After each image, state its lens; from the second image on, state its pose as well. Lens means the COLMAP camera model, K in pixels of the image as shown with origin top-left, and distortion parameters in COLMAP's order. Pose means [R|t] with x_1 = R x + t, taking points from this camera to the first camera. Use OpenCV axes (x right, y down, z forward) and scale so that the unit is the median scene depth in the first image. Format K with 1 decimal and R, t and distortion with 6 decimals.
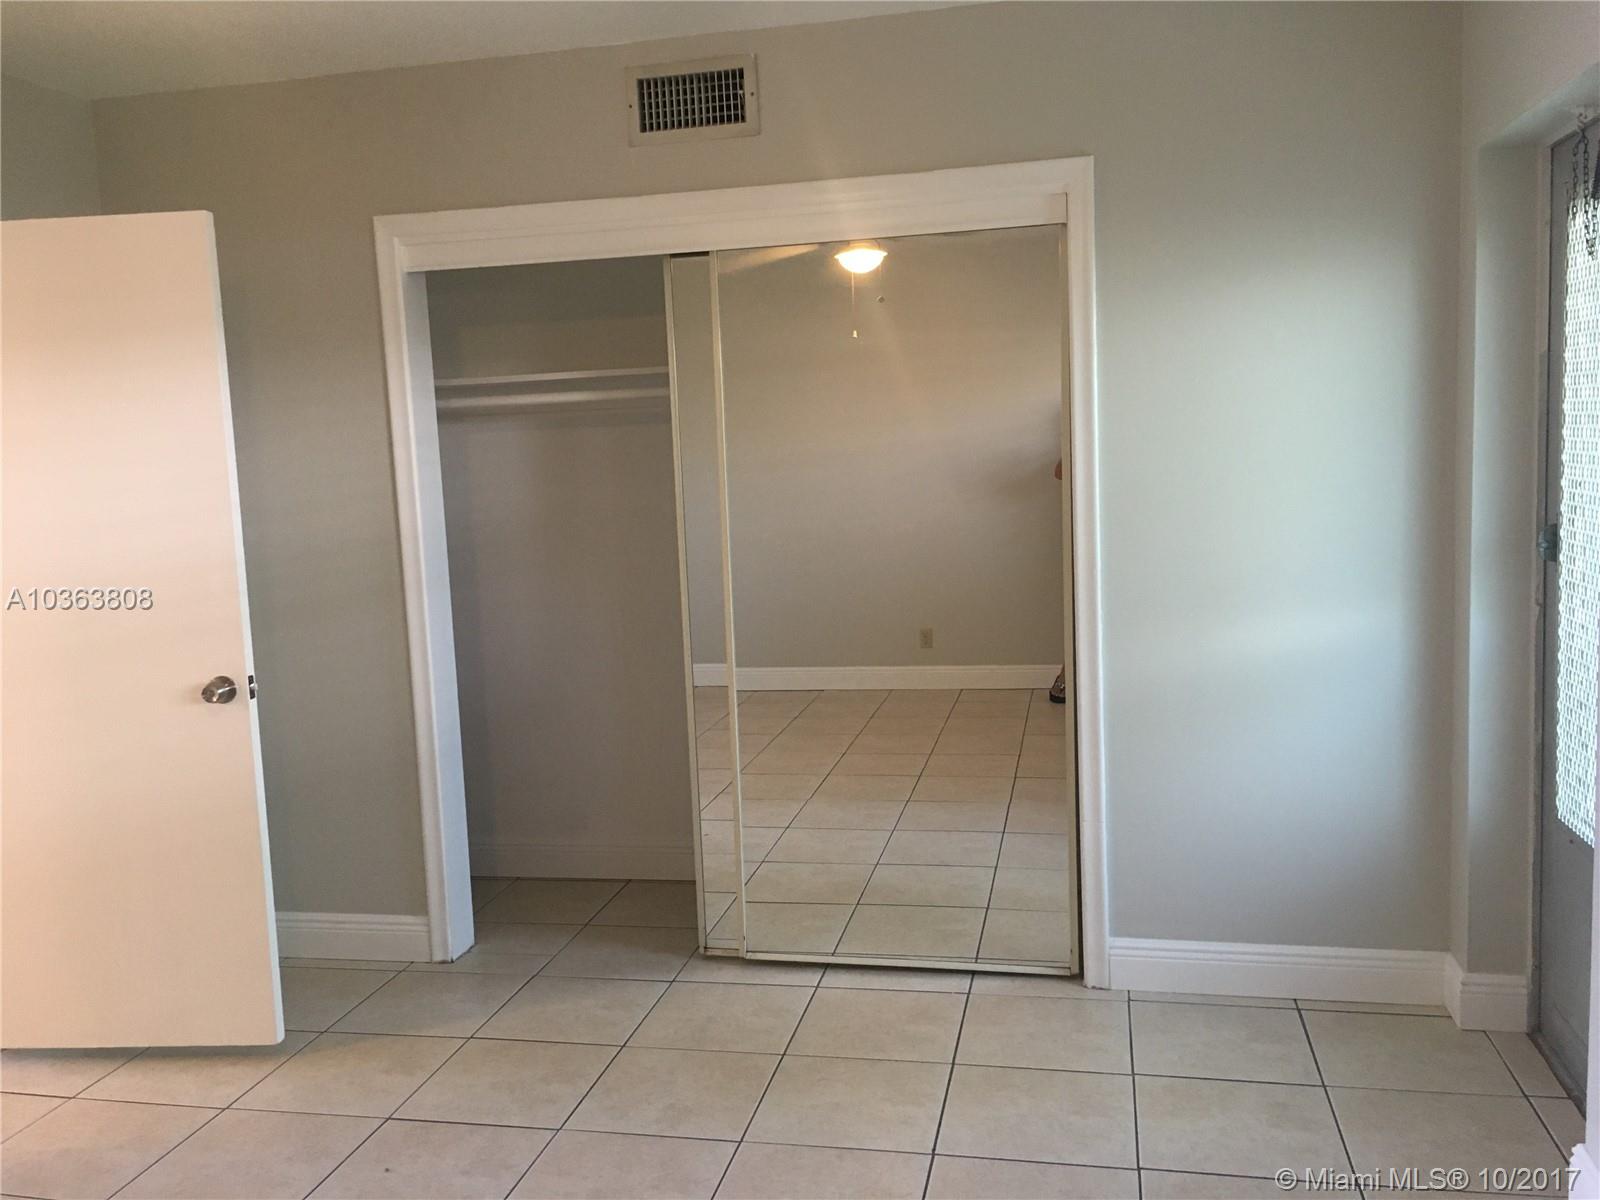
lens RADIAL K [[1357.0, 0, 800.0], [0, 1357.0, 600.0], [0, 0, 1]] dist [0.074722, -0.105159]
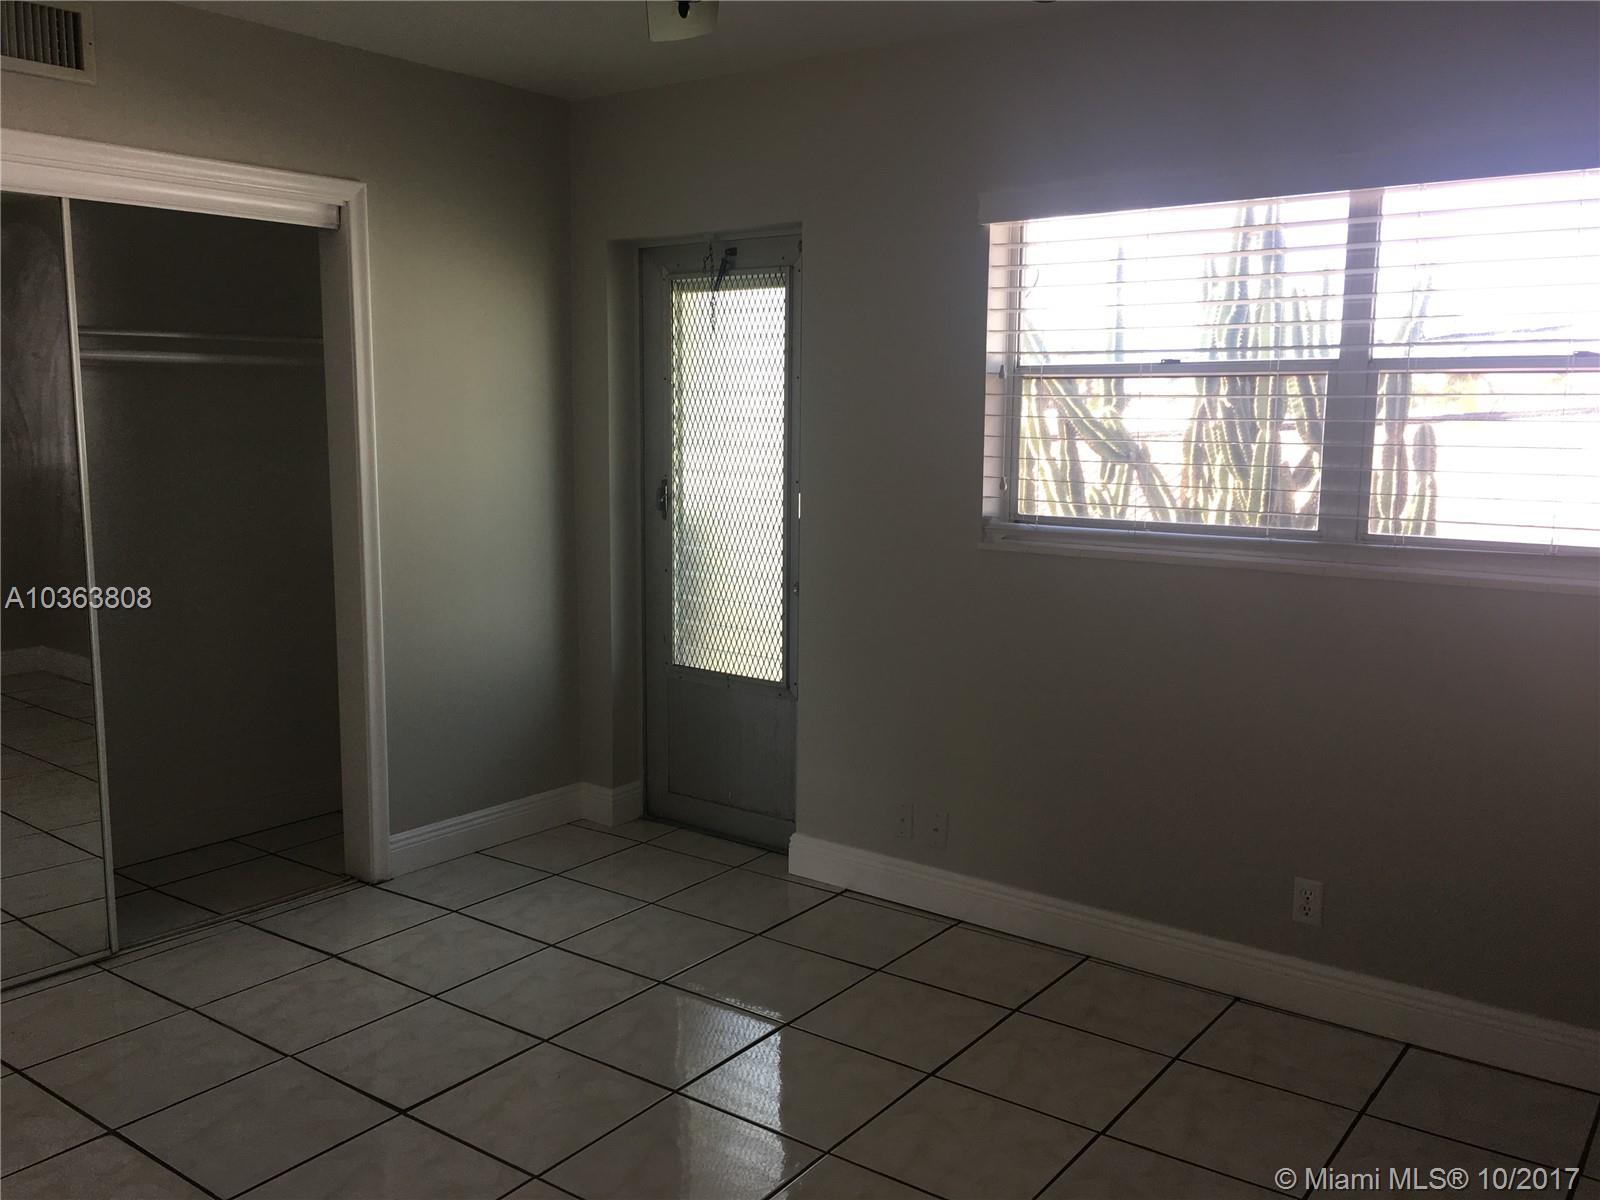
lens RADIAL K [[1357.0, 0, 800.0], [0, 1357.0, 600.0], [0, 0, 1]] dist [0.074722, -0.105159]
pose [[0.453339, -0.072440, 0.888390, -0.739714], [0.062234, 0.996832, 0.049525, 0.004585], [-0.889163, 0.032837, 0.456411, 0.132201]]
